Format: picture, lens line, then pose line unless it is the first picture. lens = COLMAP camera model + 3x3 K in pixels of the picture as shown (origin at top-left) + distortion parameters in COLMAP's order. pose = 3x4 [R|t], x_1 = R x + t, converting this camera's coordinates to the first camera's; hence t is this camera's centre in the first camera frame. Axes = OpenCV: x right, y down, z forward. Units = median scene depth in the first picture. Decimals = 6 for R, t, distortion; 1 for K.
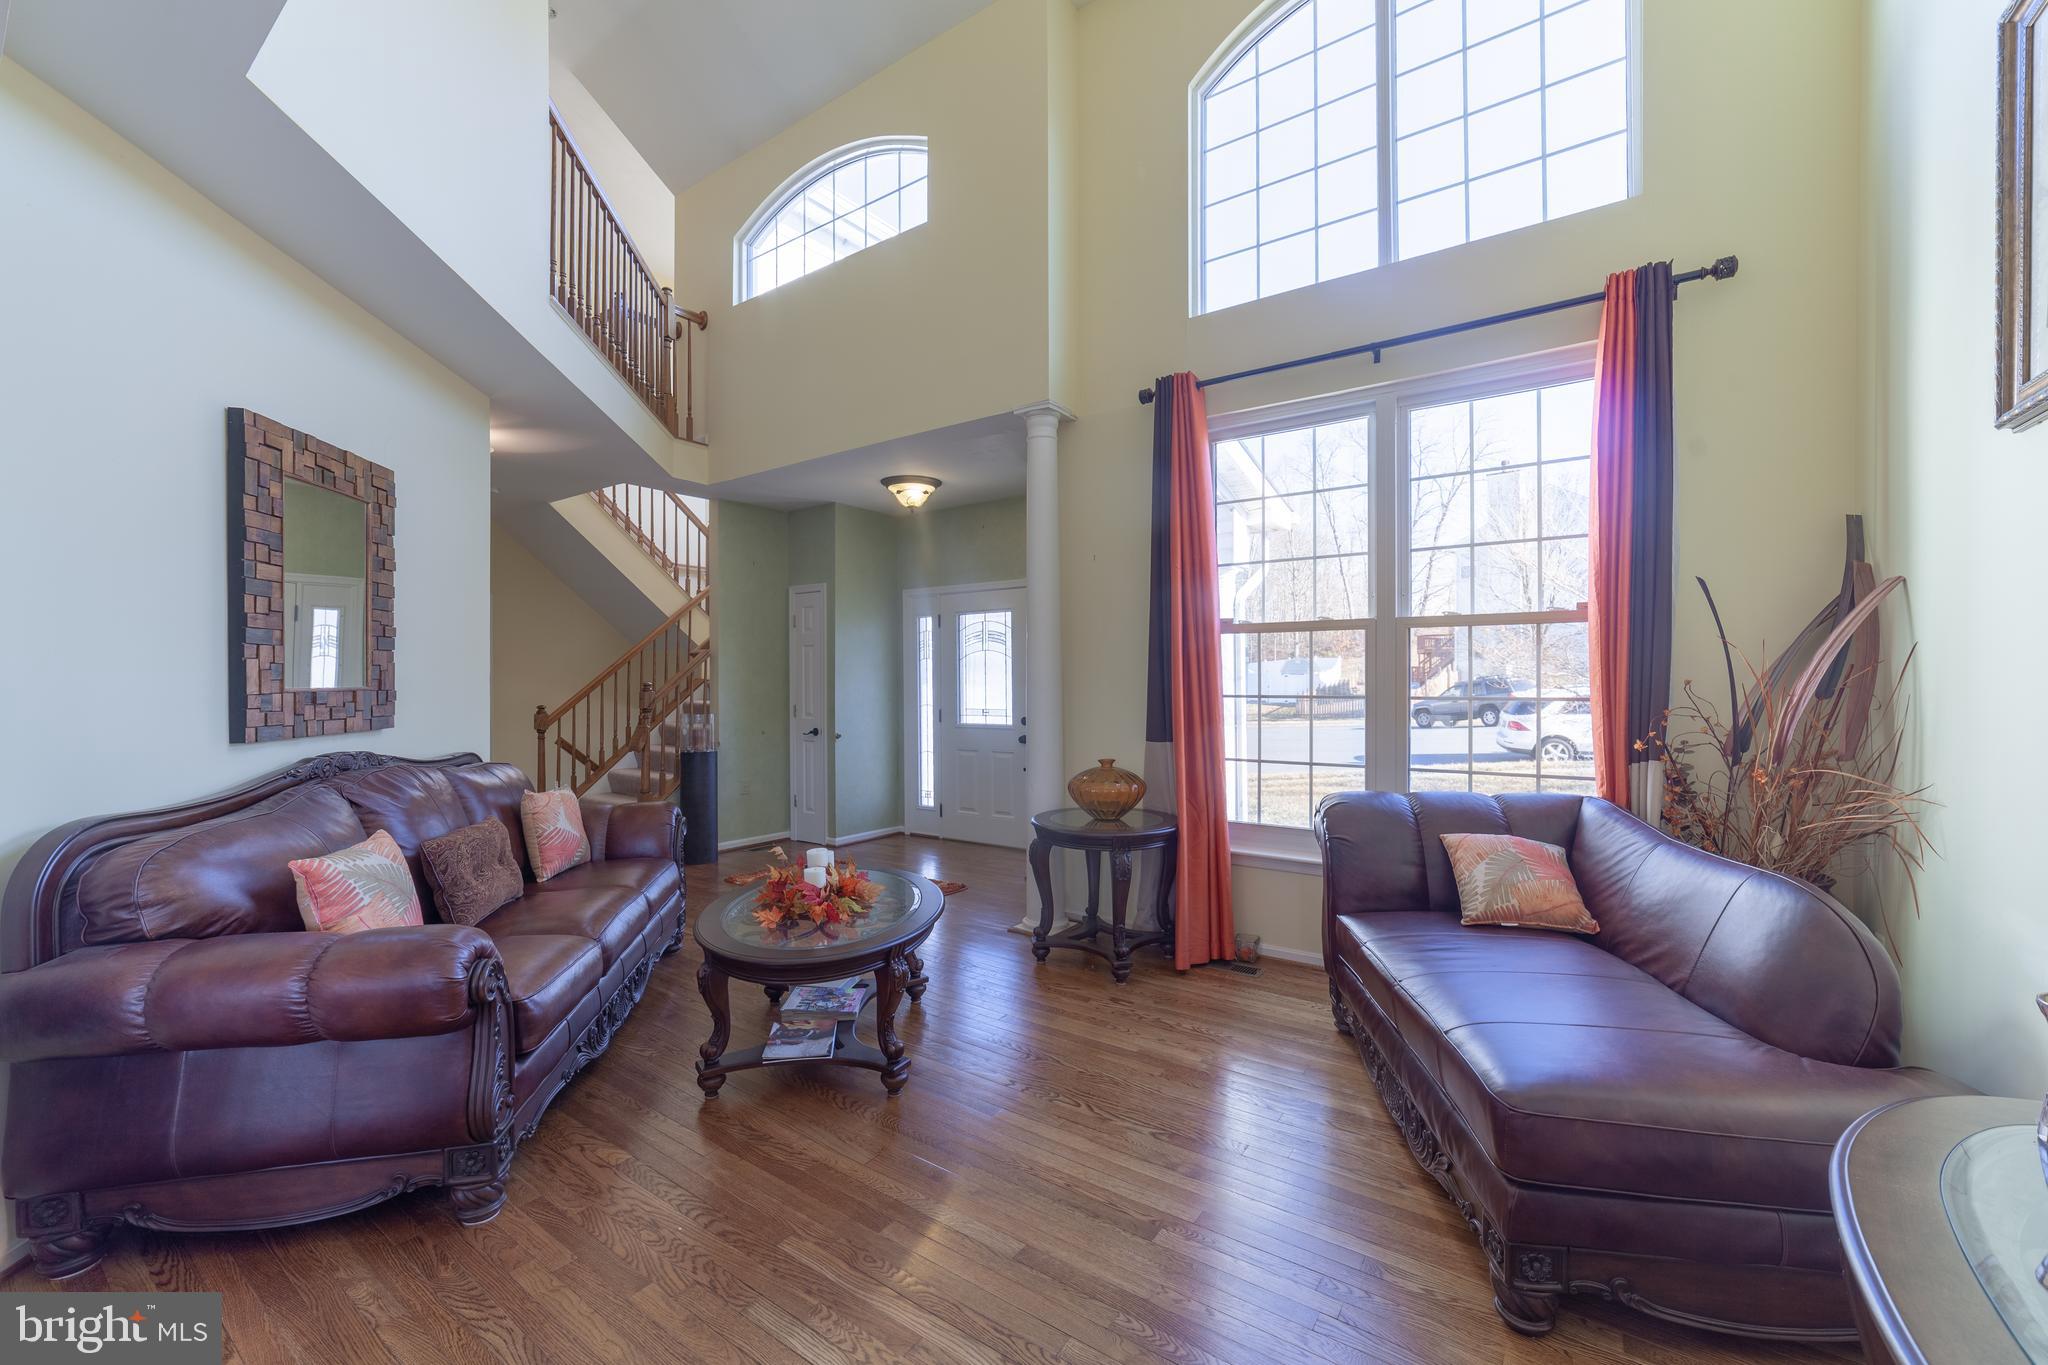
lens RADIAL K [[785.7, 0, 1024.0], [0, 785.7, 682.5], [0, 0, 1]] dist [-0.019200, 0.006903]
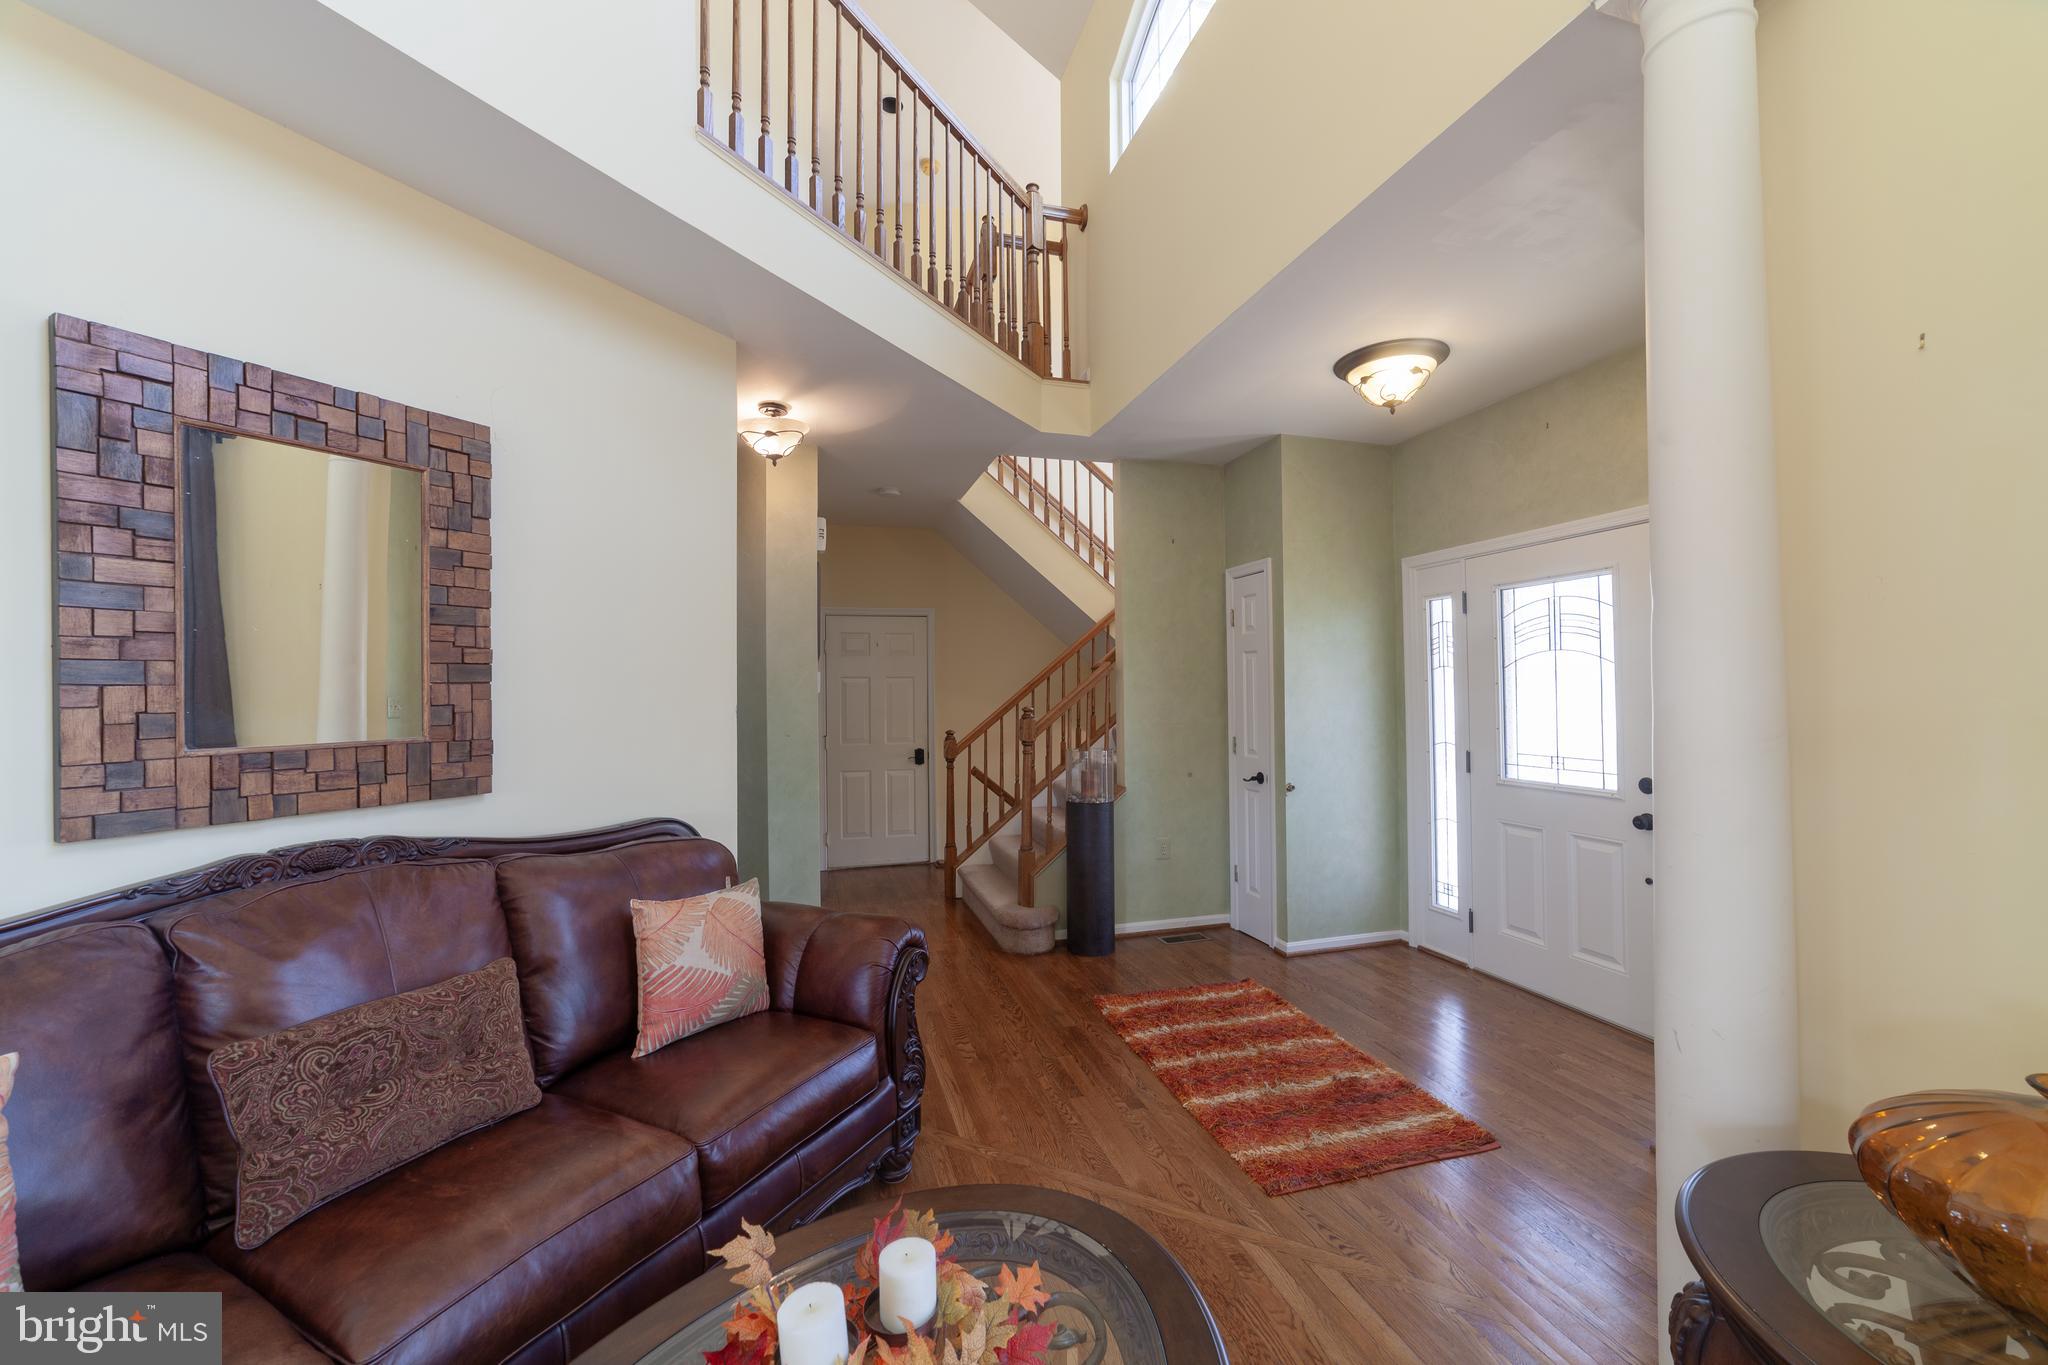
lens RADIAL K [[785.7, 0, 1024.0], [0, 785.7, 682.5], [0, 0, 1]] dist [-0.019200, 0.006903]
pose [[0.780463, -0.010674, -0.625111, 0.001339], [0.005360, 0.999932, -0.010382, -0.014488], [0.625179, 0.004752, 0.780467, 0.346798]]
